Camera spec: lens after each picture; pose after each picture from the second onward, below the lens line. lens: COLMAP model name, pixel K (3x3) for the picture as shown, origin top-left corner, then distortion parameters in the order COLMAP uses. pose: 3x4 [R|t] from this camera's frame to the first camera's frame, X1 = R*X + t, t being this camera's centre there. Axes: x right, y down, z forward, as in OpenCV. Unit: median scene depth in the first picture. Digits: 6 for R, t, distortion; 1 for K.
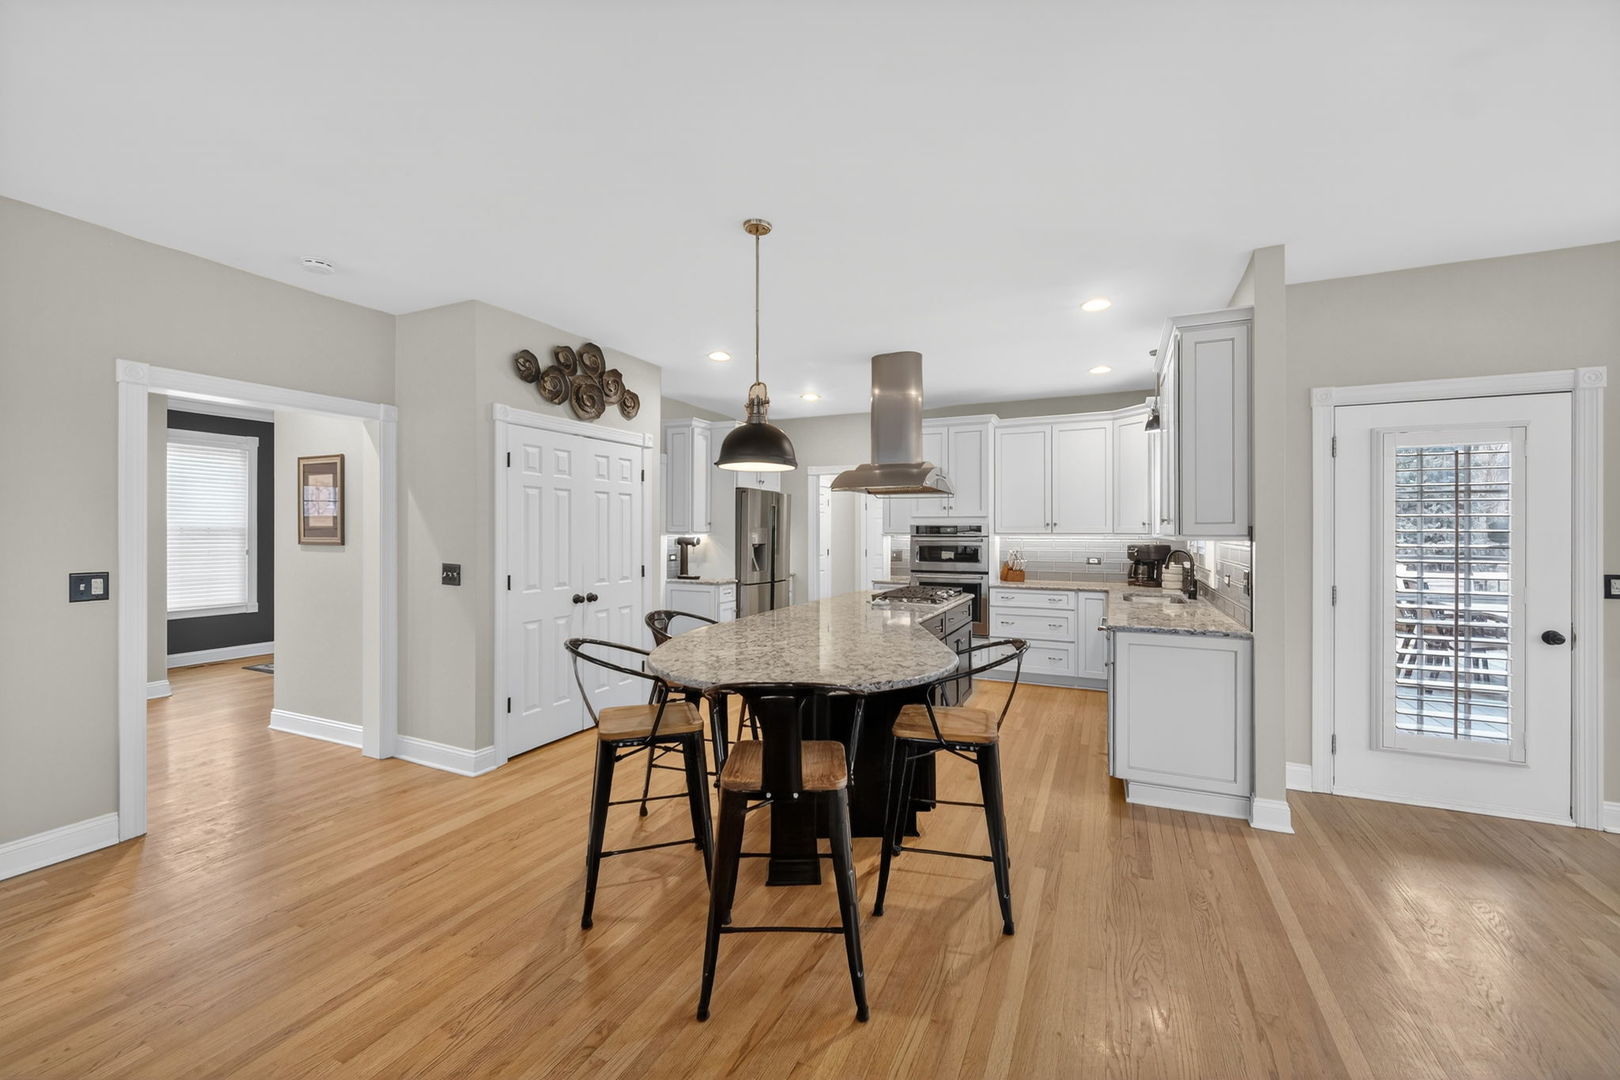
lens RADIAL K [[640.9, 0, 813.0], [0, 640.9, 531.8], [0, 0, 1]] dist [-0.005404, 0.001250]
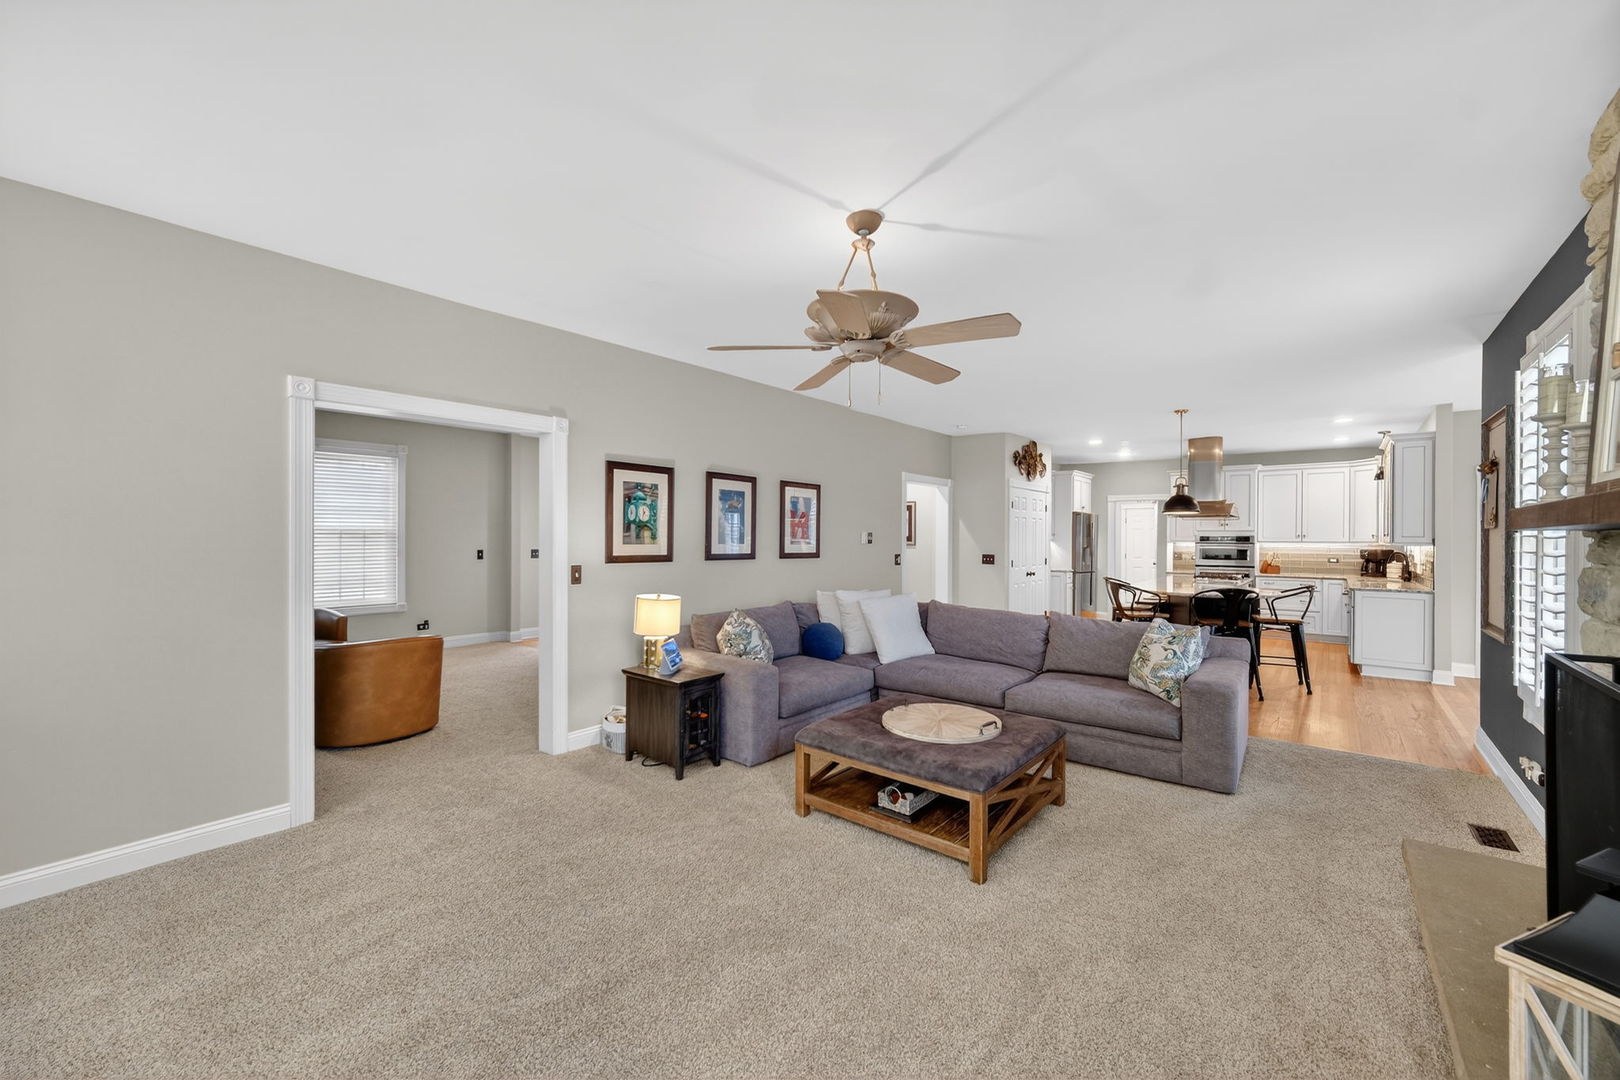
lens RADIAL K [[640.9, 0, 815.0], [0, 640.9, 542.7], [0, 0, 1]] dist [-0.005404, 0.001250]
pose [[0.970292, 0.006463, -0.241850, -0.449964], [-0.005012, 0.999966, 0.006617, 0.000505], [0.241884, -0.005208, 0.970291, -0.887327]]
